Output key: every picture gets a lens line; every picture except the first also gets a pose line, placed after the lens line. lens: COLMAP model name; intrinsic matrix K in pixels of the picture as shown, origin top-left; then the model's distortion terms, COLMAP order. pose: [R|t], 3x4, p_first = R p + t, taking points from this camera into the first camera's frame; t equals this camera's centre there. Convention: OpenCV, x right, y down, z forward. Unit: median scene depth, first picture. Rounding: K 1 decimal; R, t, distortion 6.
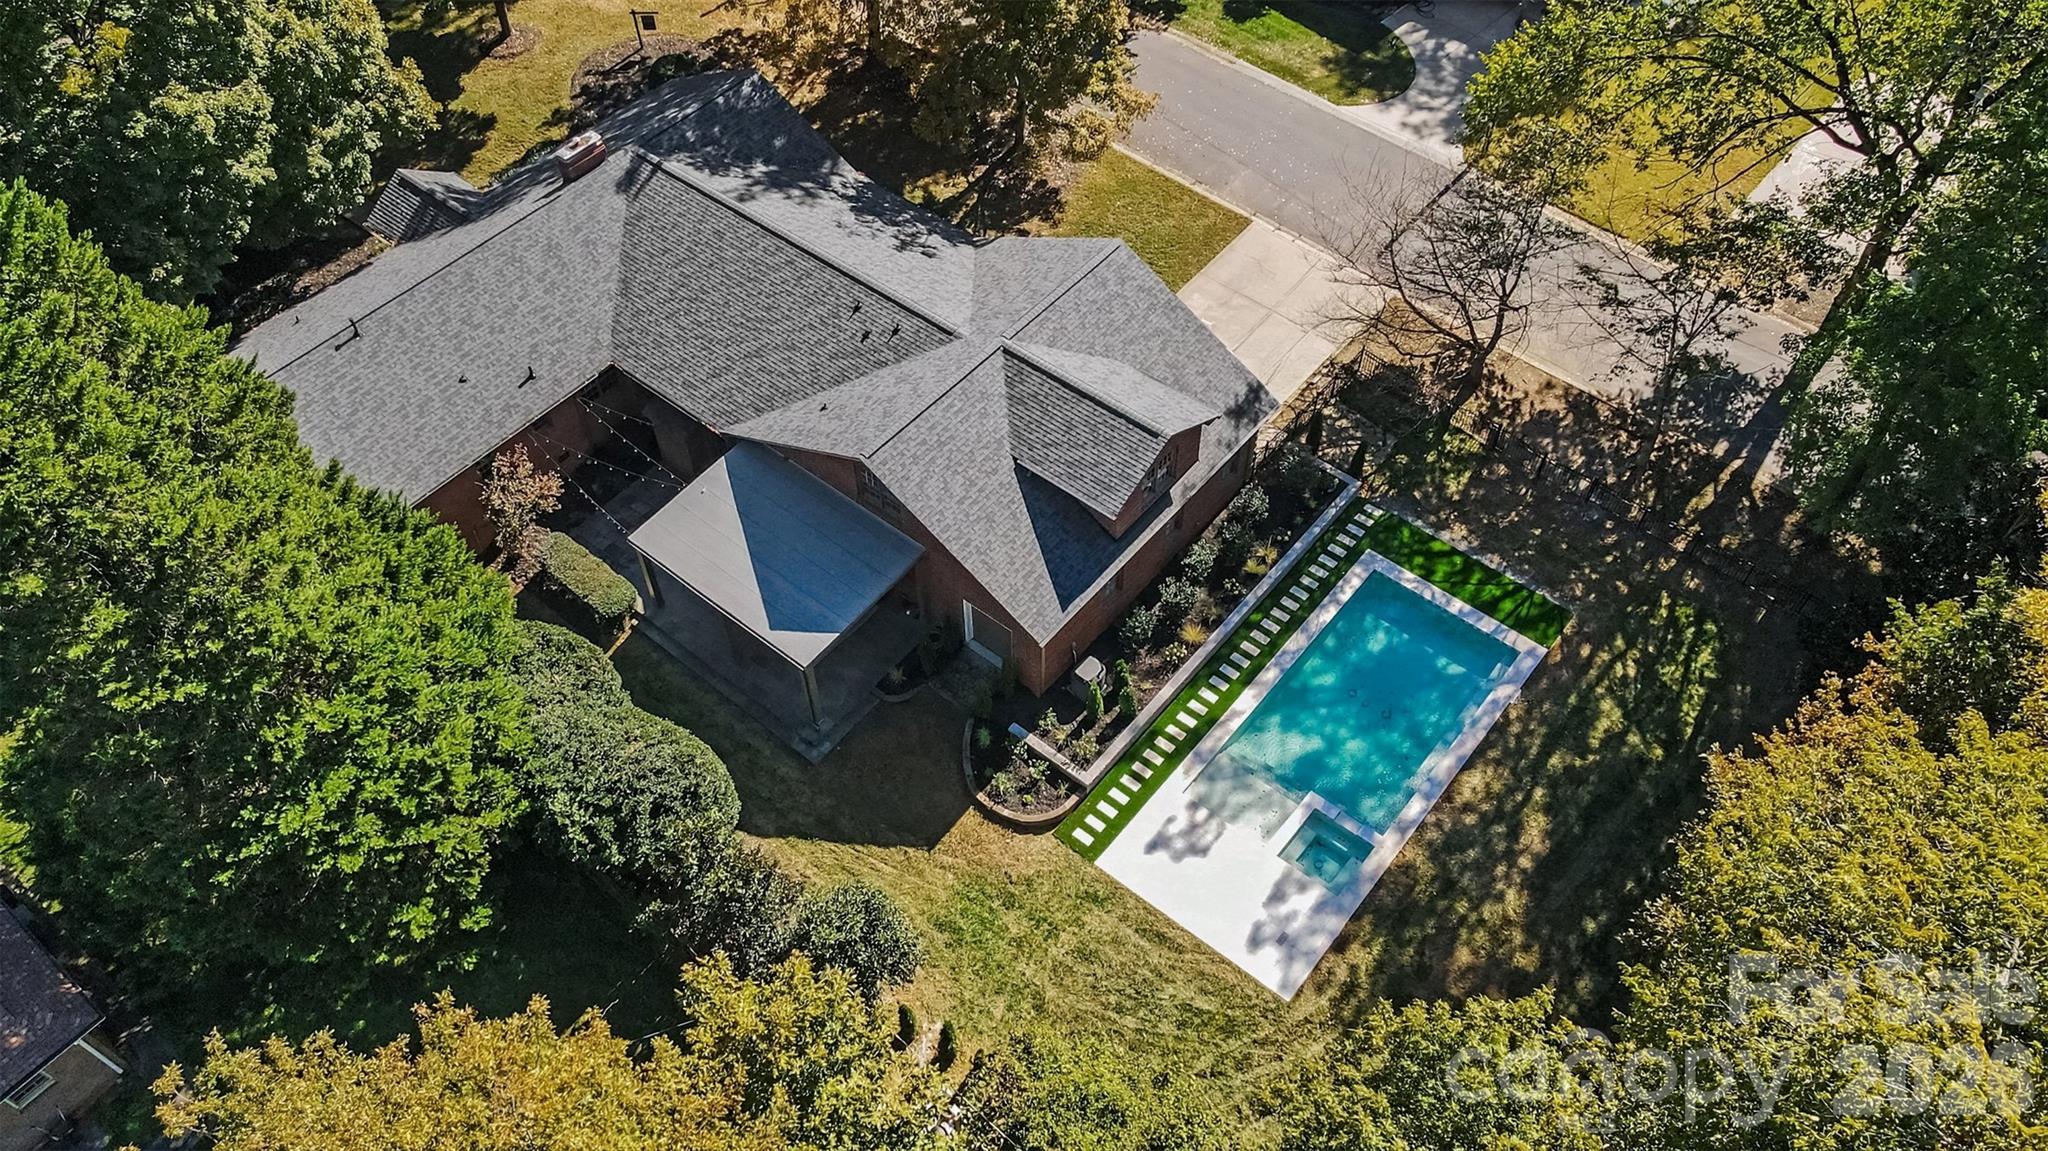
lens RADIAL K [[1508.0, 0, 1027.9], [0, 1508.0, 580.3], [0, 0, 1]] dist [0.002049, 0.005699]
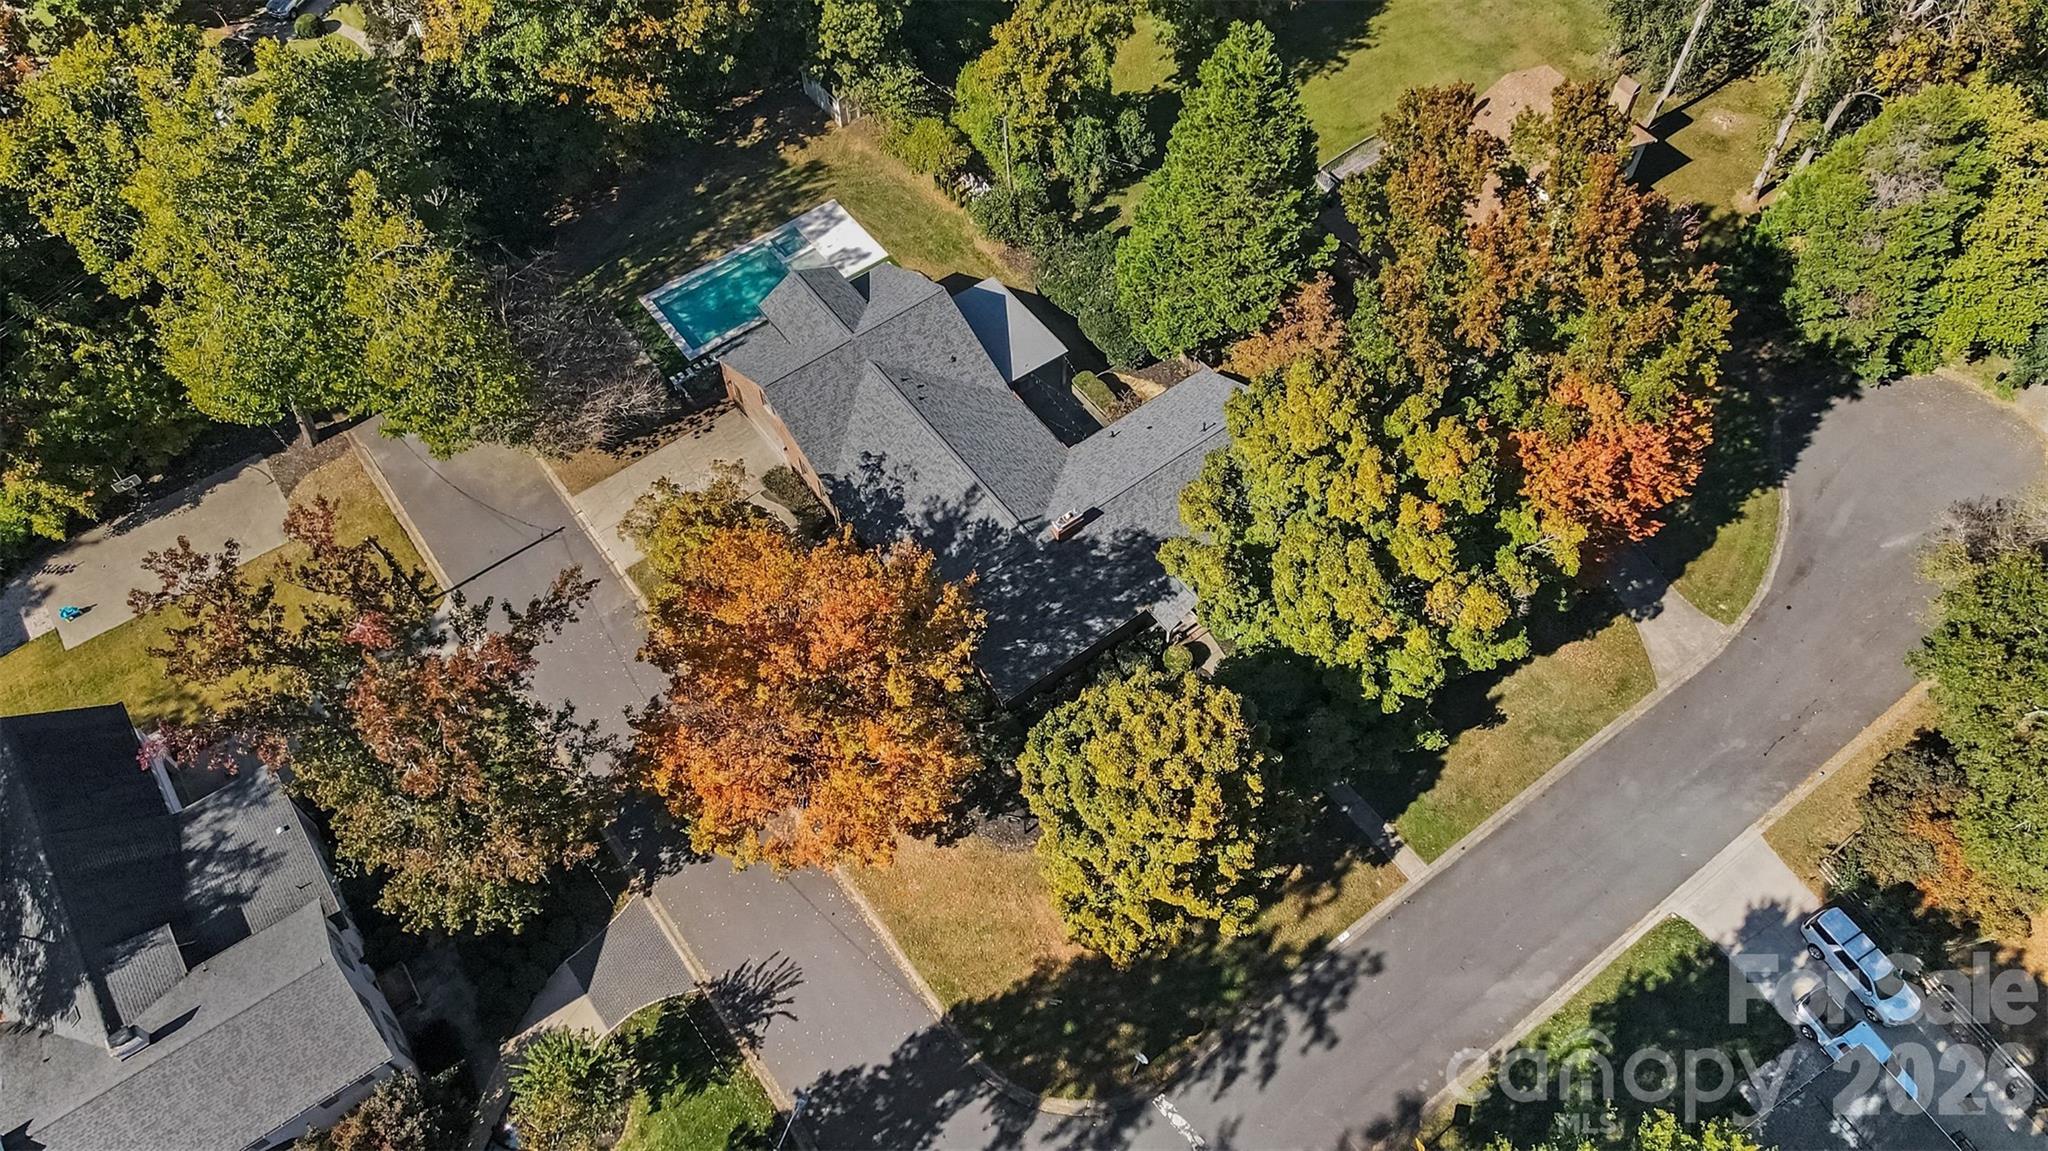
lens RADIAL K [[1508.0, 0, 1028.9], [0, 1508.0, 575.3], [0, 0, 1]] dist [0.002049, 0.005699]
pose [[-0.971633, -0.188109, 0.143332, -0.519869], [0.192775, -0.278904, 0.940771, -1.844421], [-0.136992, 0.941715, 0.307255, 0.646339]]
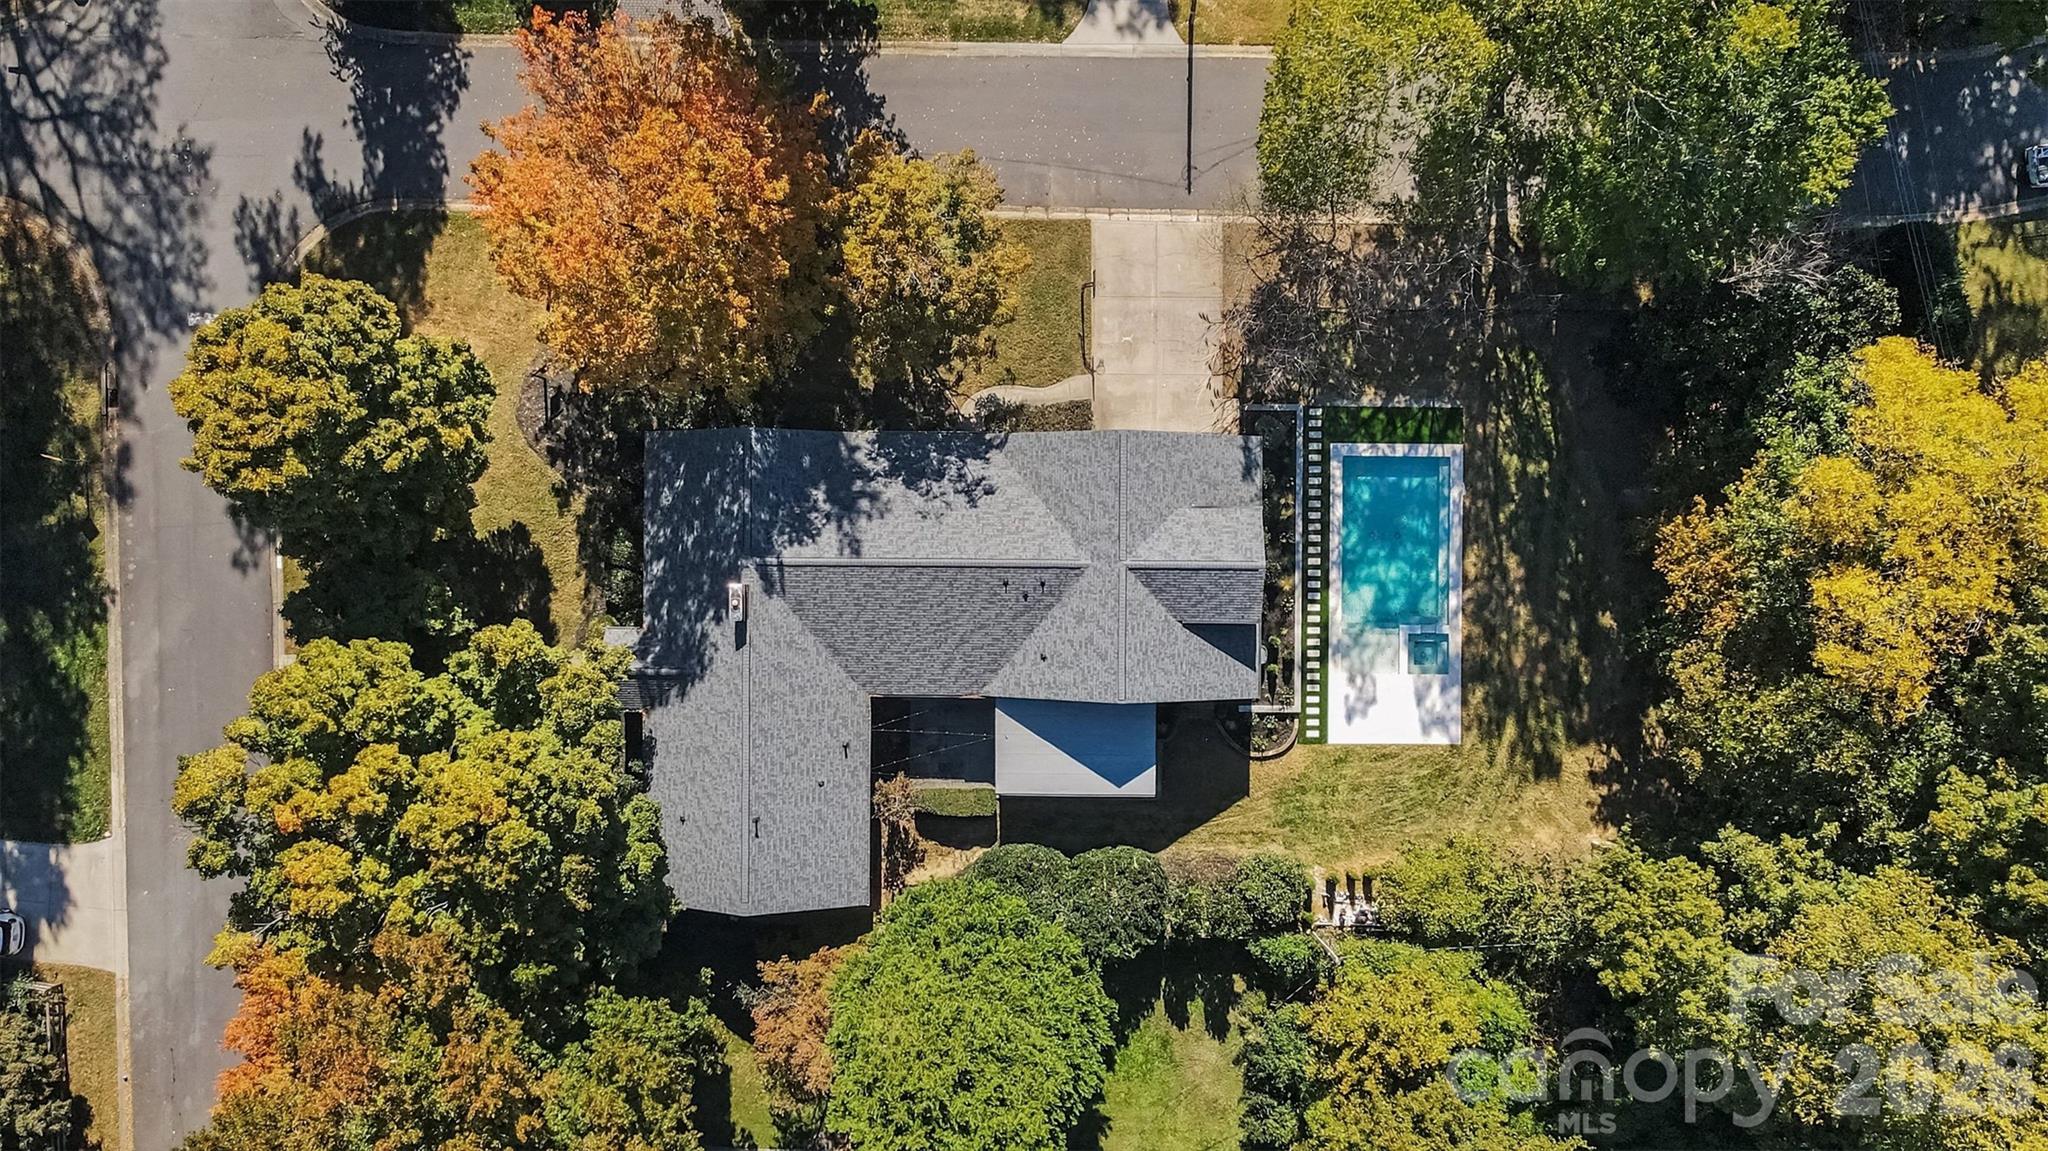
lens RADIAL K [[1508.0, 0, 1023.5], [0, 1508.0, 571.9], [0, 0, 1]] dist [0.002049, 0.005699]
pose [[0.776577, -0.630020, -0.001565, -0.091751], [0.485835, 0.597267, 0.638151, -1.091791], [-0.401113, -0.496334, 0.769909, -0.095679]]
